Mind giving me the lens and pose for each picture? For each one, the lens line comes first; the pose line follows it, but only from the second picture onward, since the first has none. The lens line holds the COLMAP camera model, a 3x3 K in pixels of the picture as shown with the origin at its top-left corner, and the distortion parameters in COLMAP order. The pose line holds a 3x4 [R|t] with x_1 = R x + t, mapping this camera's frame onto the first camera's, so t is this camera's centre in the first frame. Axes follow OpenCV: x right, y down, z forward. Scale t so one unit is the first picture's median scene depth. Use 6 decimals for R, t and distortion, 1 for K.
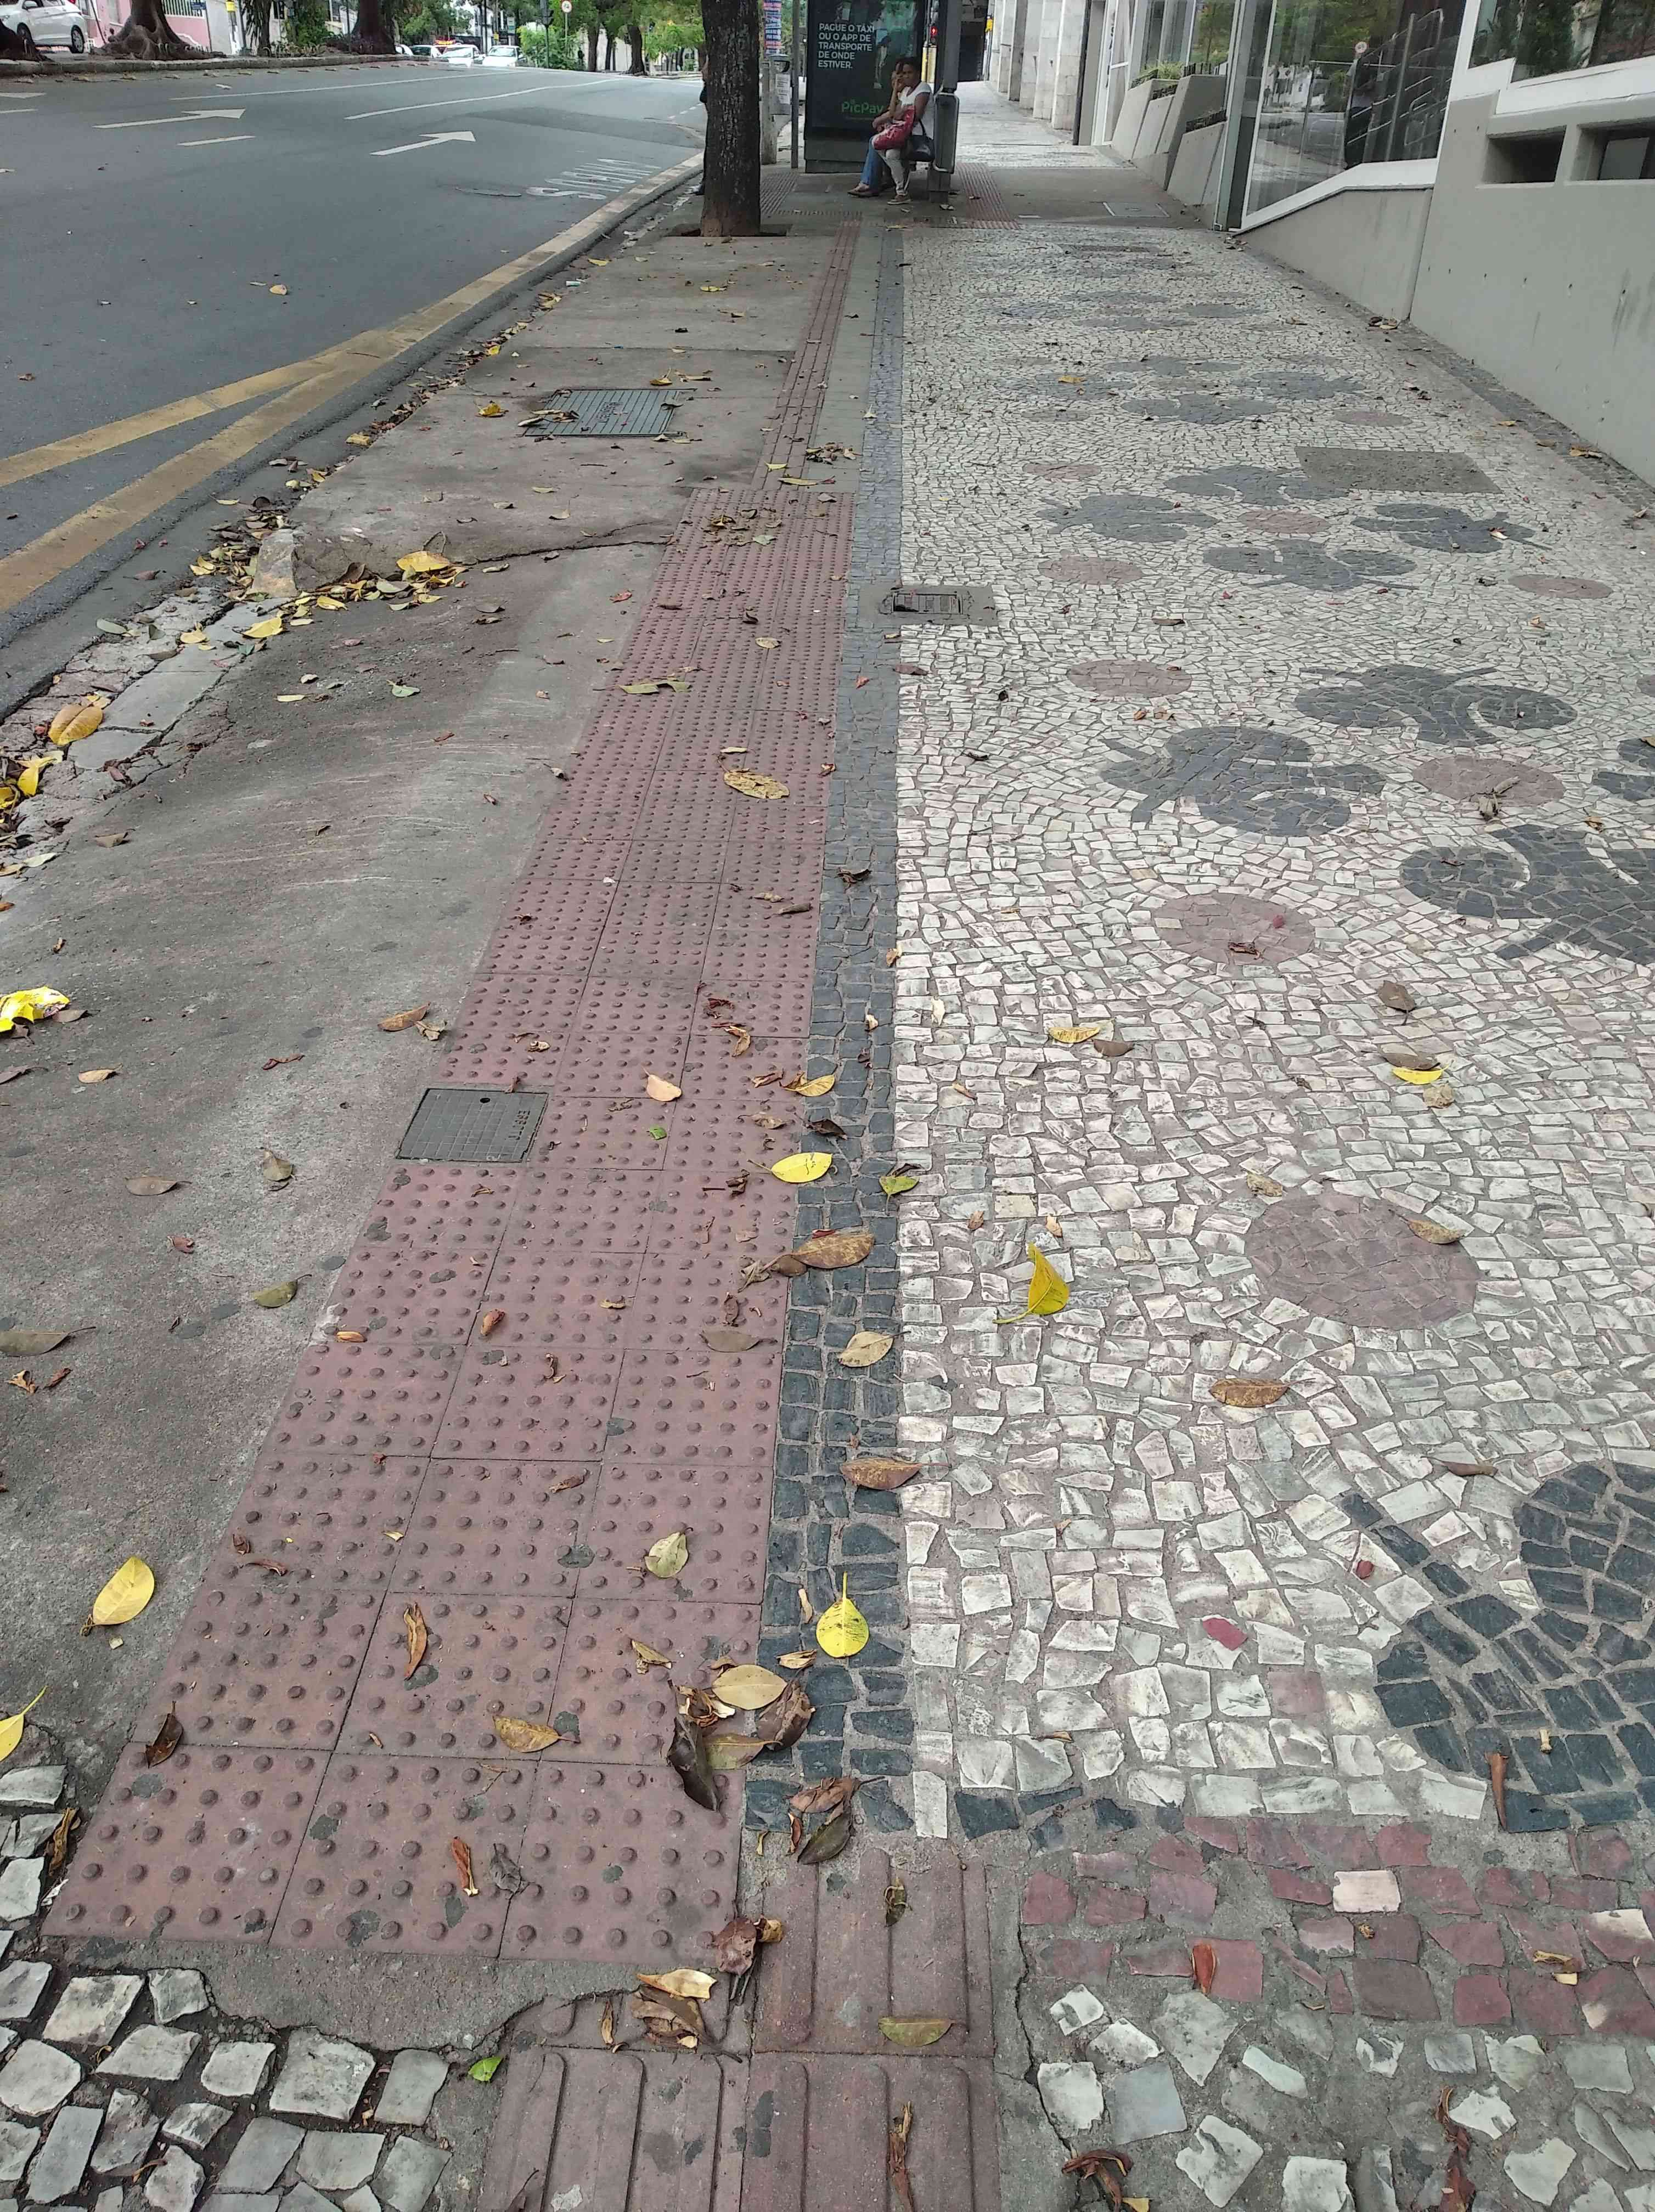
lens RADIAL K [[1664.2, 0, 824.0], [0, 1664.2, 1083.2], [0, 0, 1]] dist [0.038458, -0.061353]
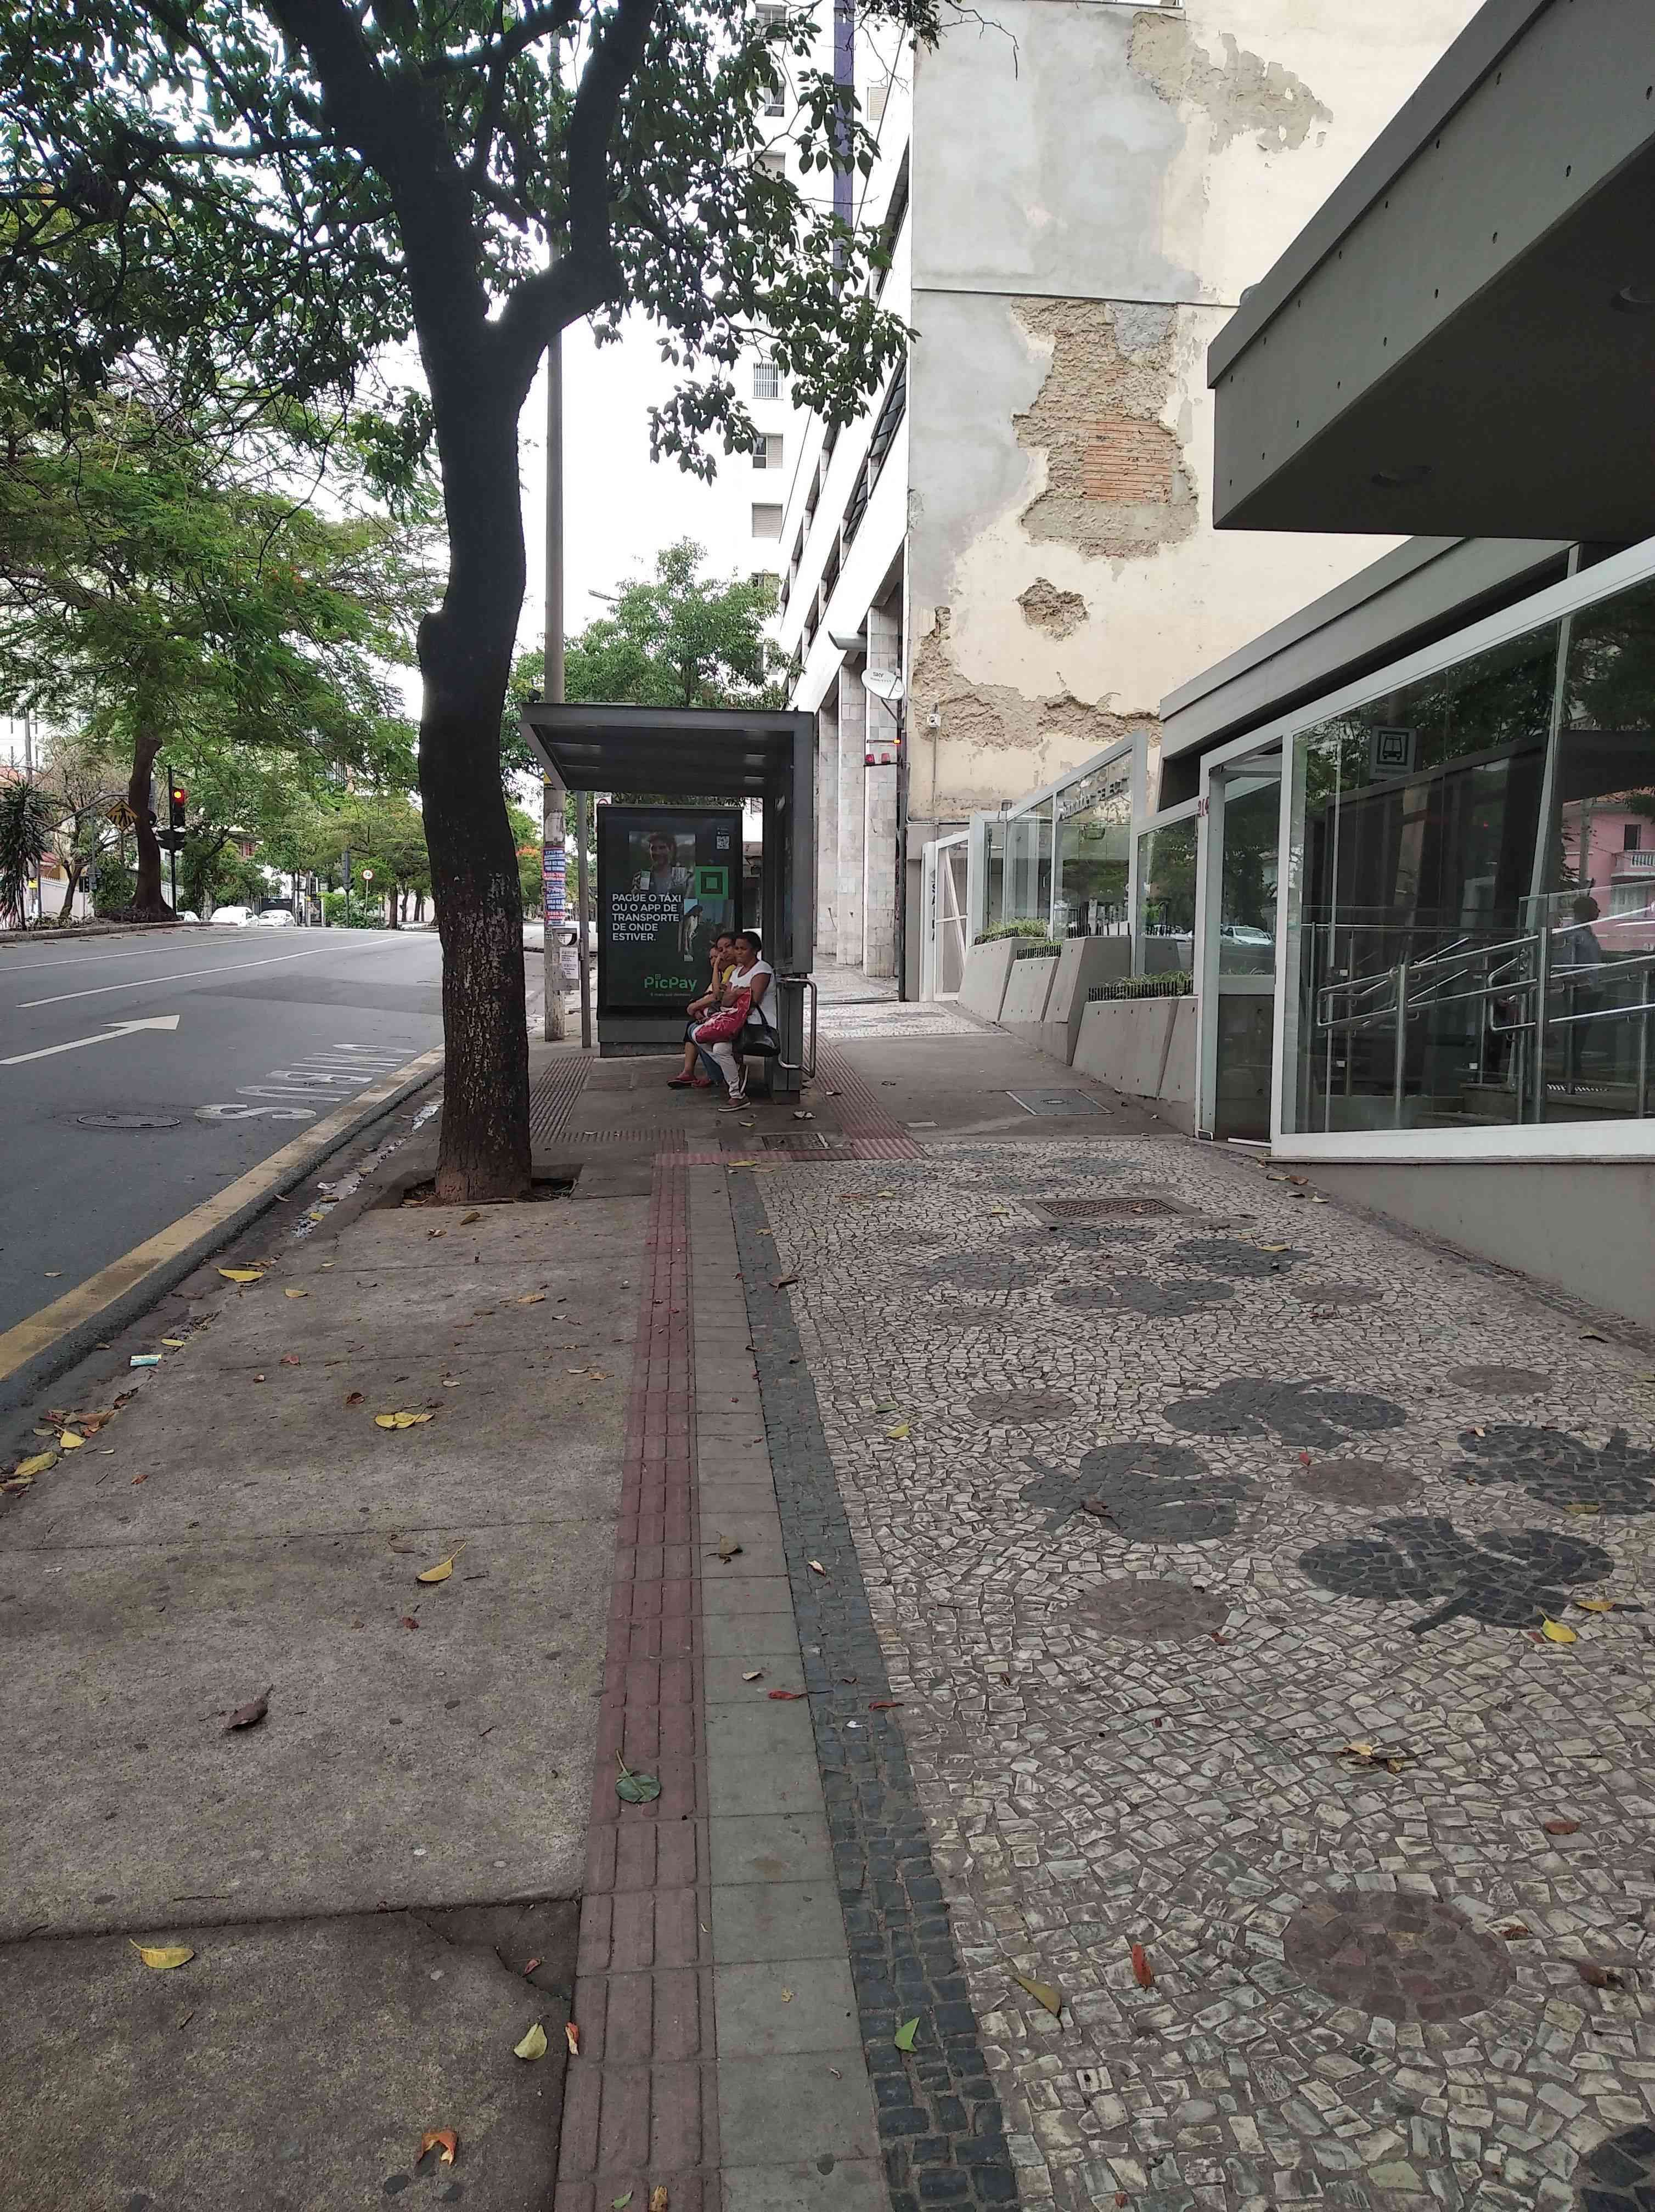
lens RADIAL K [[1735.7, 0, 840.0], [0, 1735.7, 1106.3], [0, 0, 1]] dist [0.033518, -0.000075]
pose [[0.991344, -0.042070, 0.124367, -0.017061], [0.090513, 0.905170, -0.415302, -1.539481], [-0.095102, 0.422964, 0.901142, 2.349062]]
